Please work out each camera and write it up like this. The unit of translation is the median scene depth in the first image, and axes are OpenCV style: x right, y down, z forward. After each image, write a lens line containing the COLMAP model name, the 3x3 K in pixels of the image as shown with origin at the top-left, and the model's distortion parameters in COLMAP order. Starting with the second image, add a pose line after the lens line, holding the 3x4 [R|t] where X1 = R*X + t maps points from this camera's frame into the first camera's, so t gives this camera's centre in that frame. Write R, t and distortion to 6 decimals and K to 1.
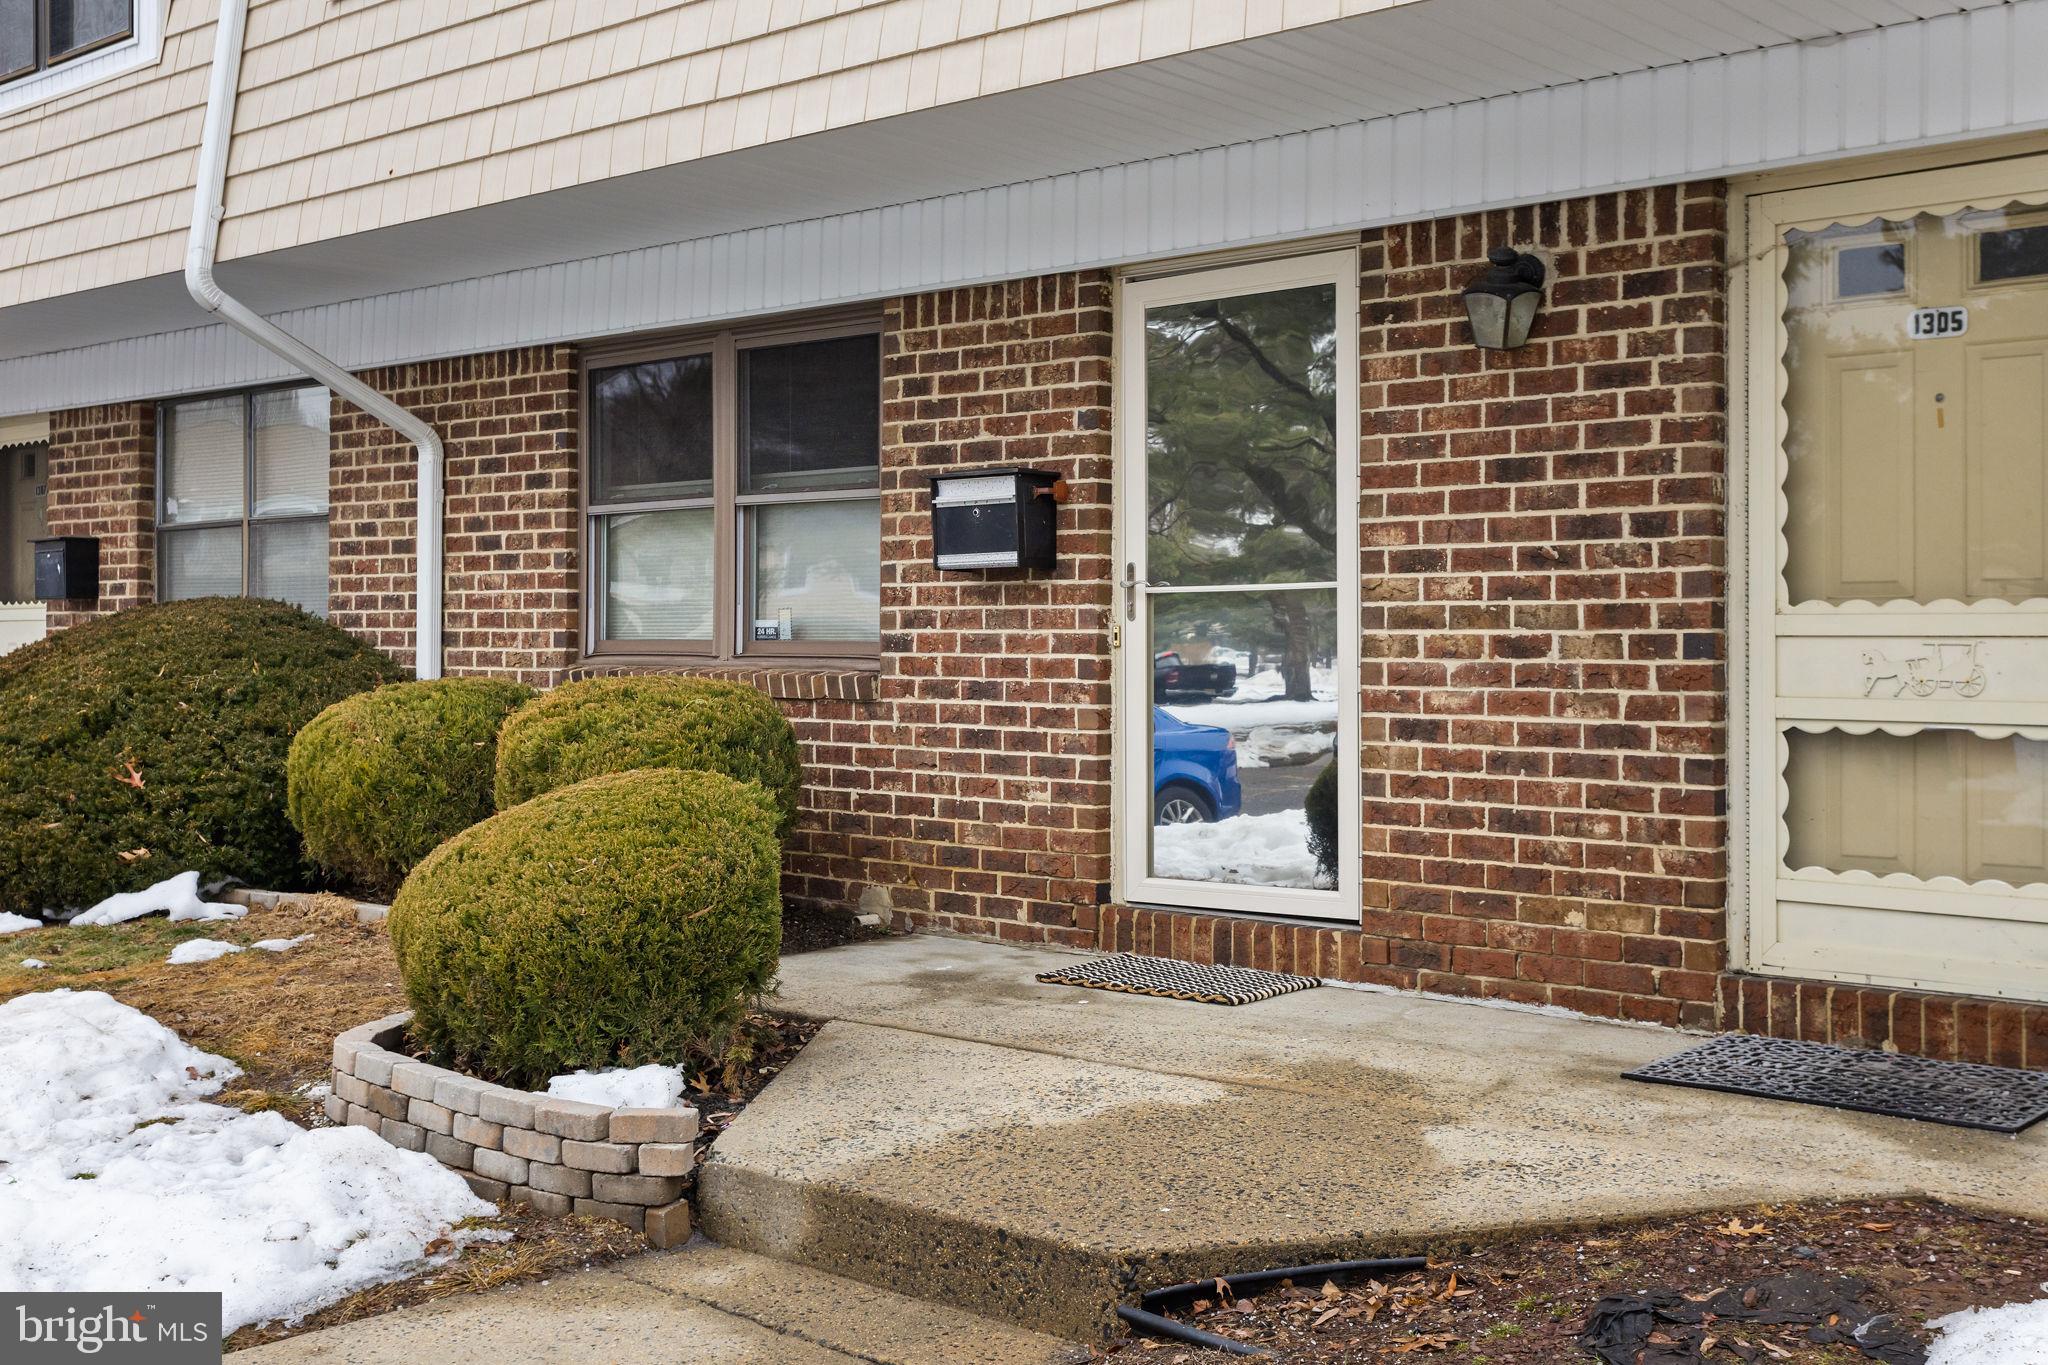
lens RADIAL K [[2225.5, 0, 1036.0], [0, 2225.5, 652.4], [0, 0, 1]] dist [0.010733, 0.000000]
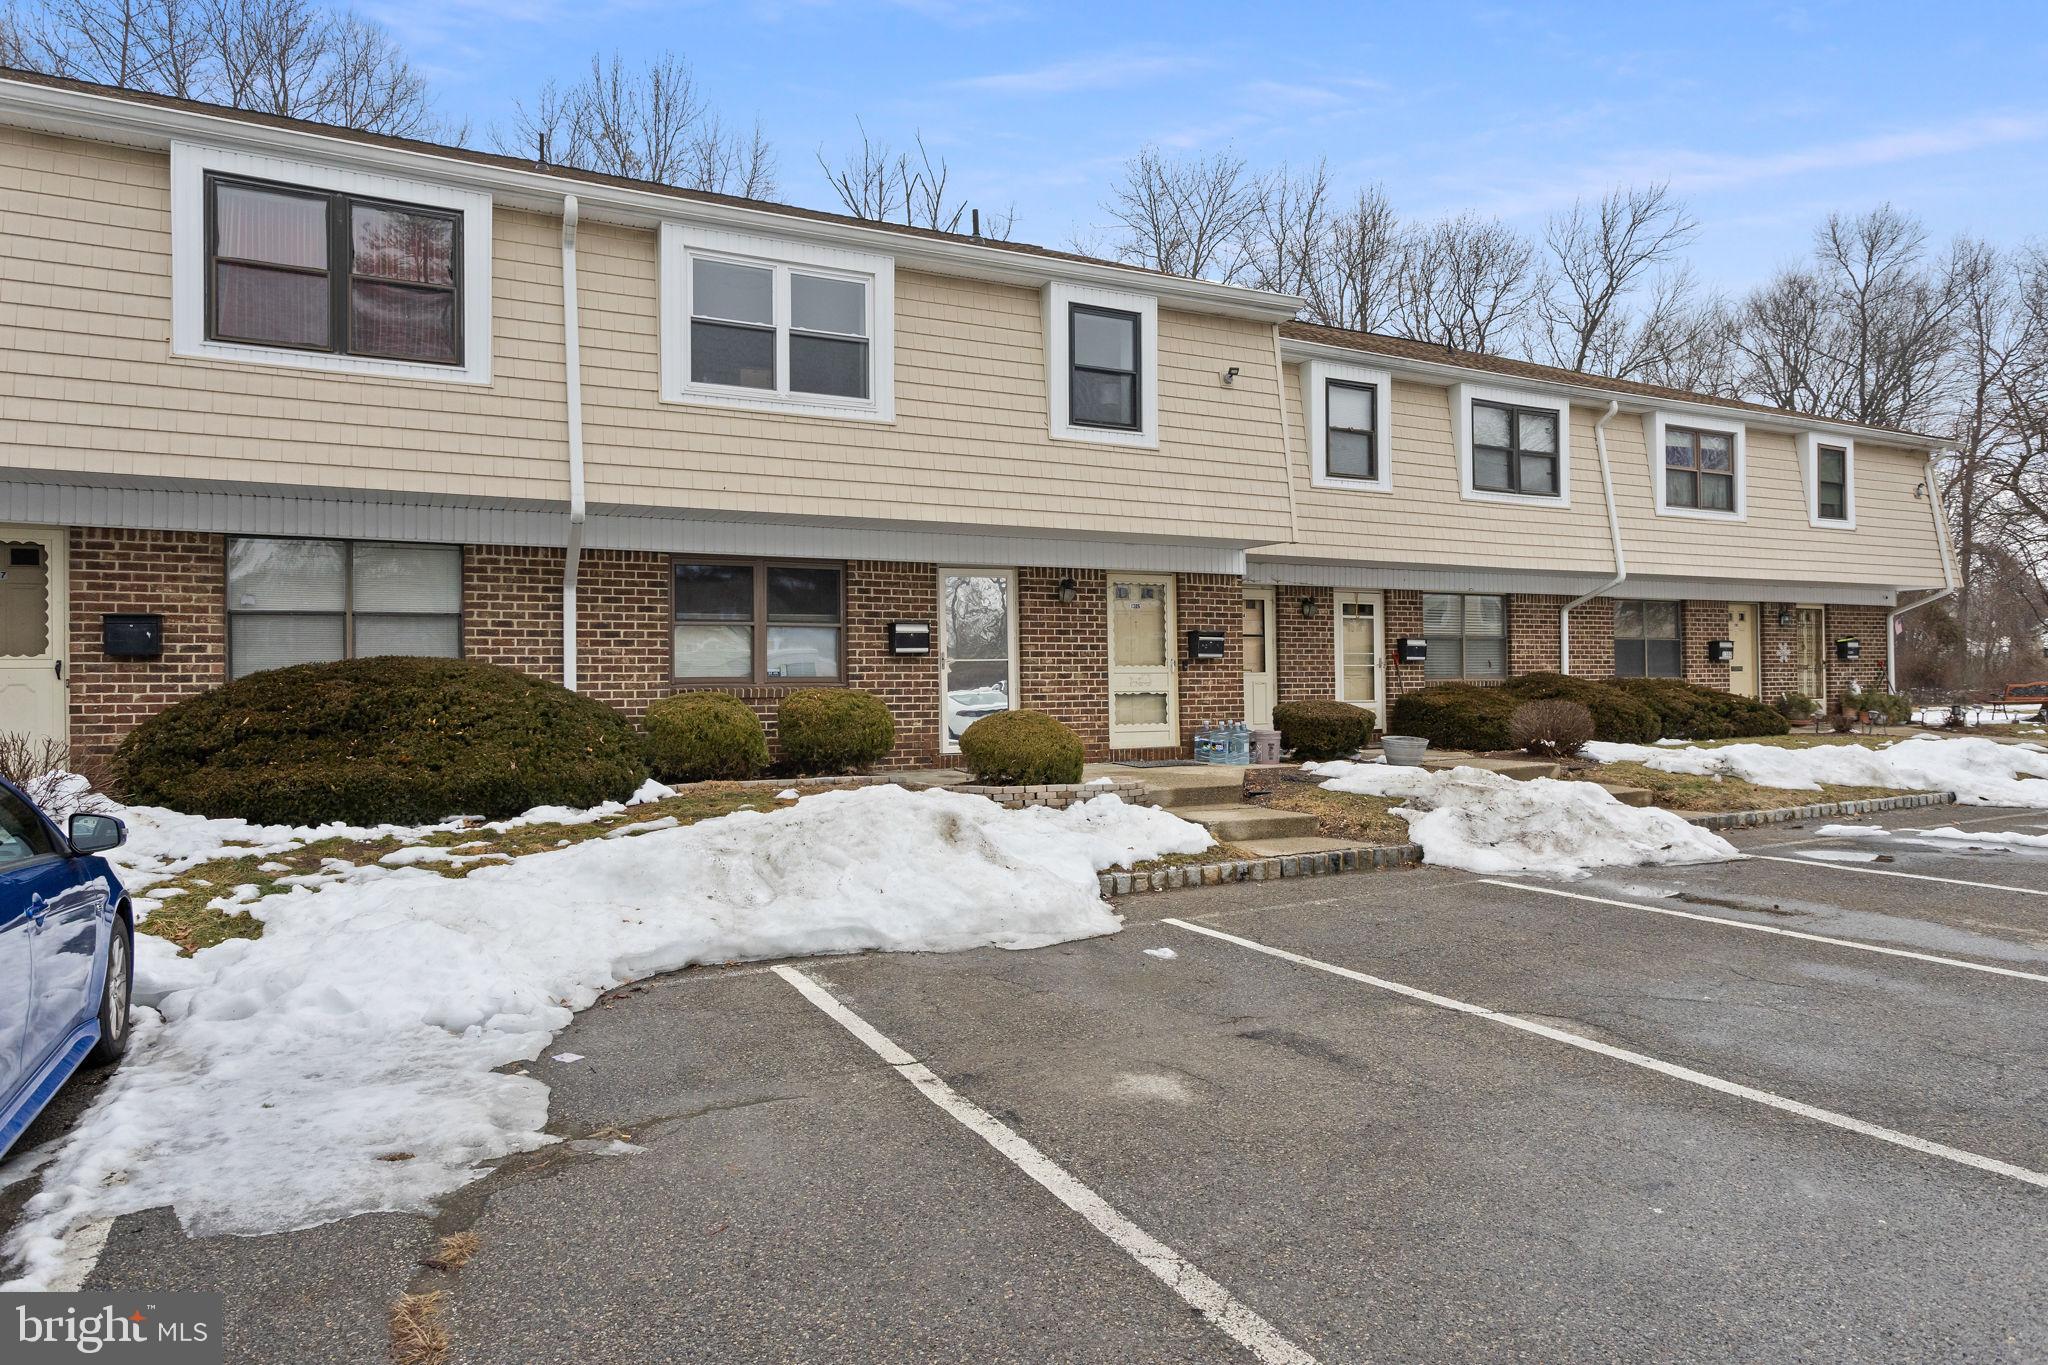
lens RADIAL K [[1213.1, 0, 1018.2], [0, 1213.1, 675.9], [0, 0, 1]] dist [-0.008875, 0.010523]
pose [[0.369986, -0.000419, 0.929037, -1.771482], [0.014893, 0.999874, -0.005481, 0.007737], [-0.928918, 0.015864, 0.369946, 0.246214]]
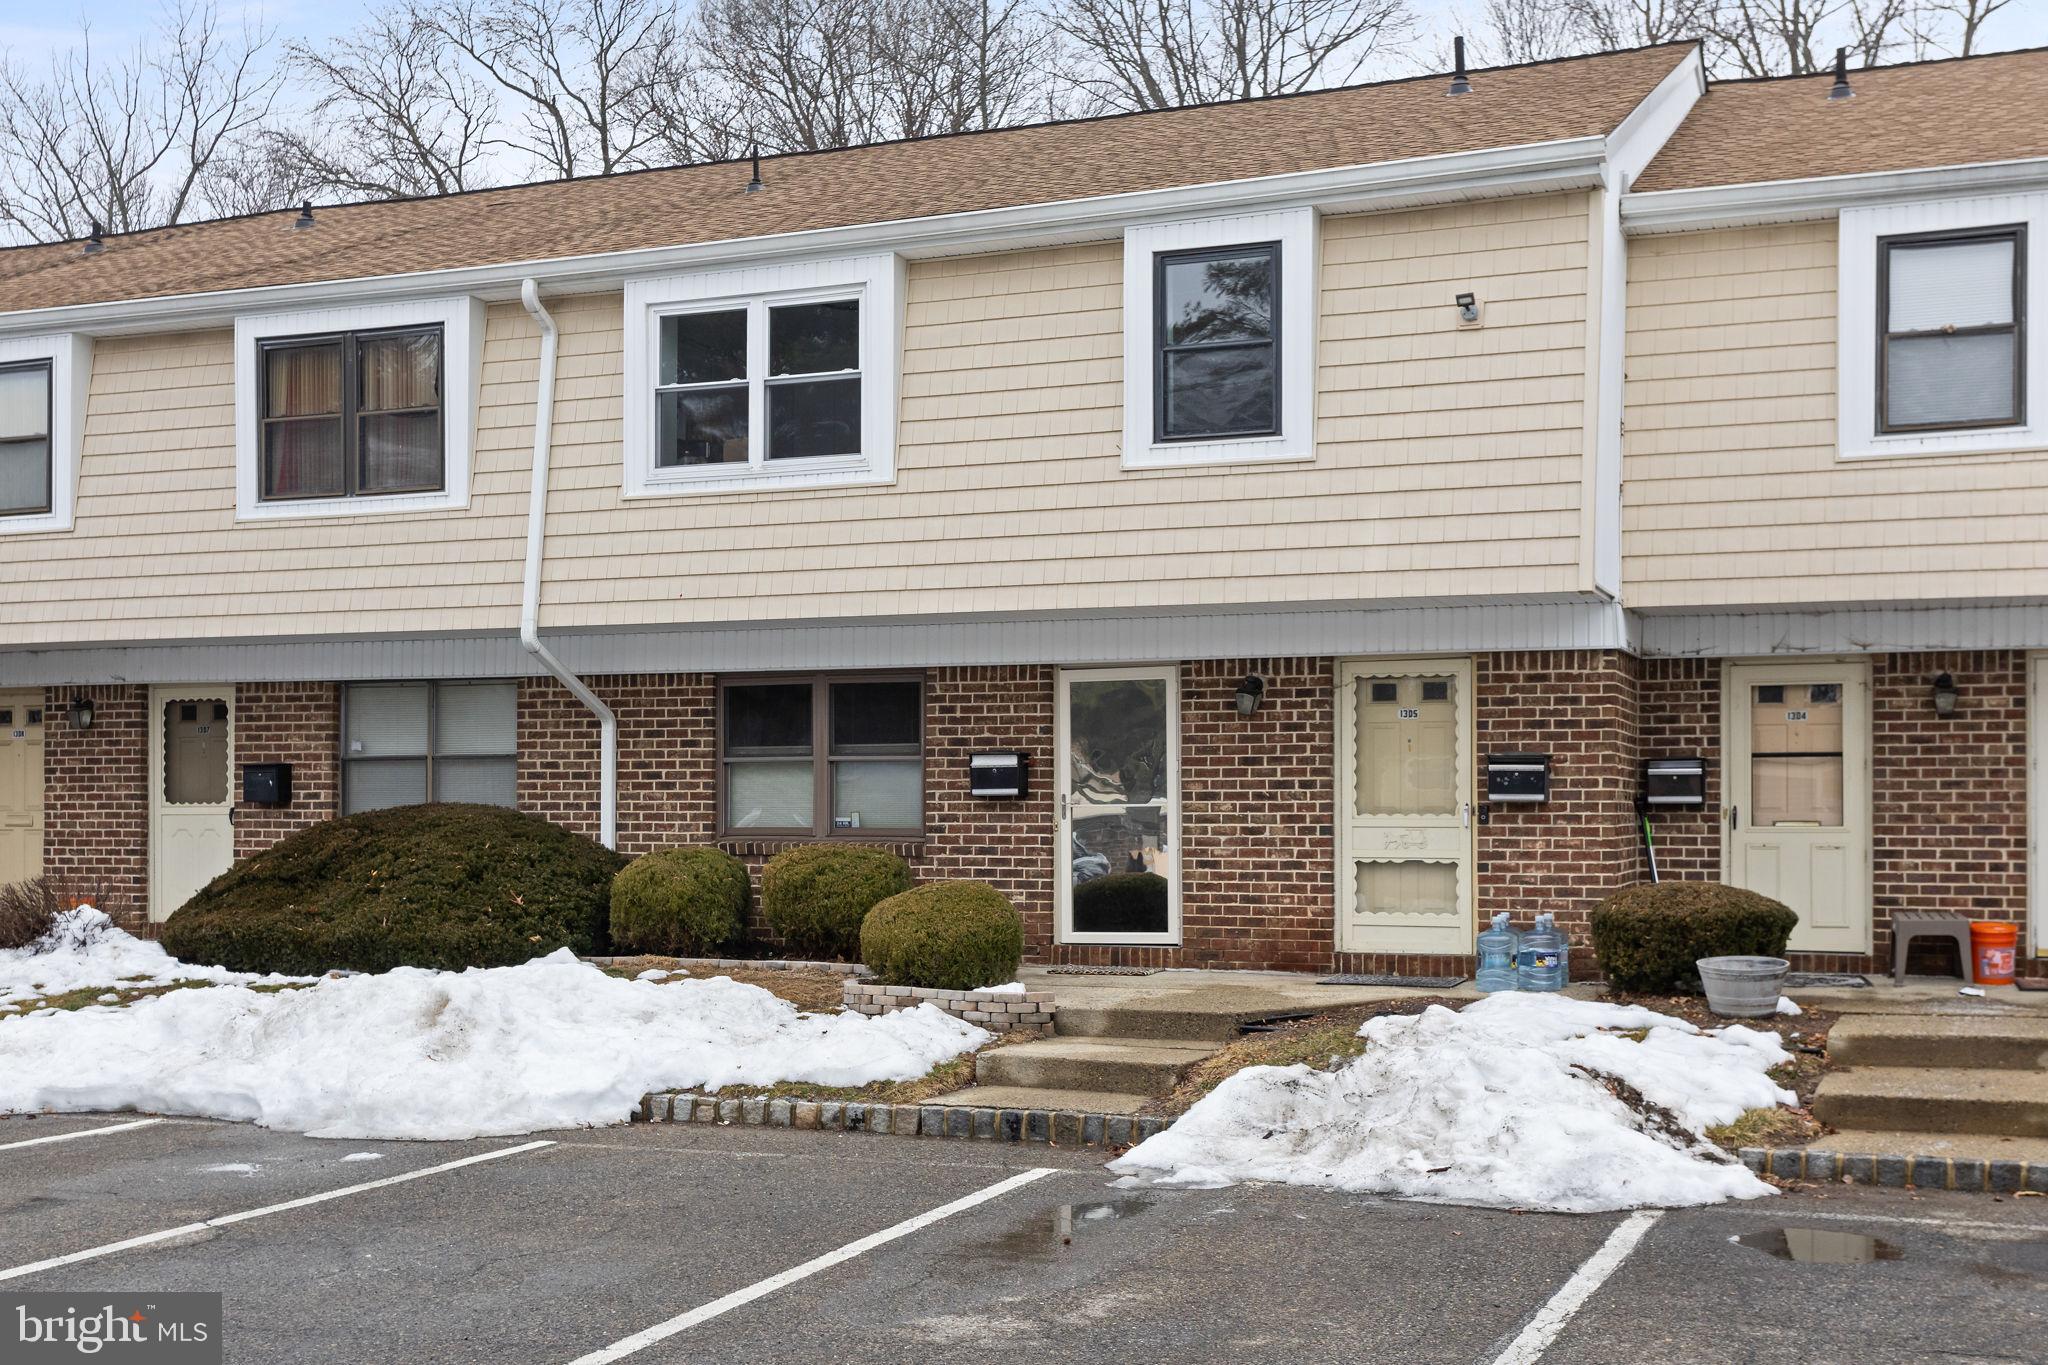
lens RADIAL K [[2225.5, 0, 1021.3], [0, 2225.5, 839.7], [0, 0, 1]] dist [0.010733, 0.000000]
pose [[0.940335, -0.003402, 0.340233, -0.851724], [0.002355, 0.999991, 0.003491, -0.001659], [-0.340242, -0.002482, 0.940335, -1.237680]]
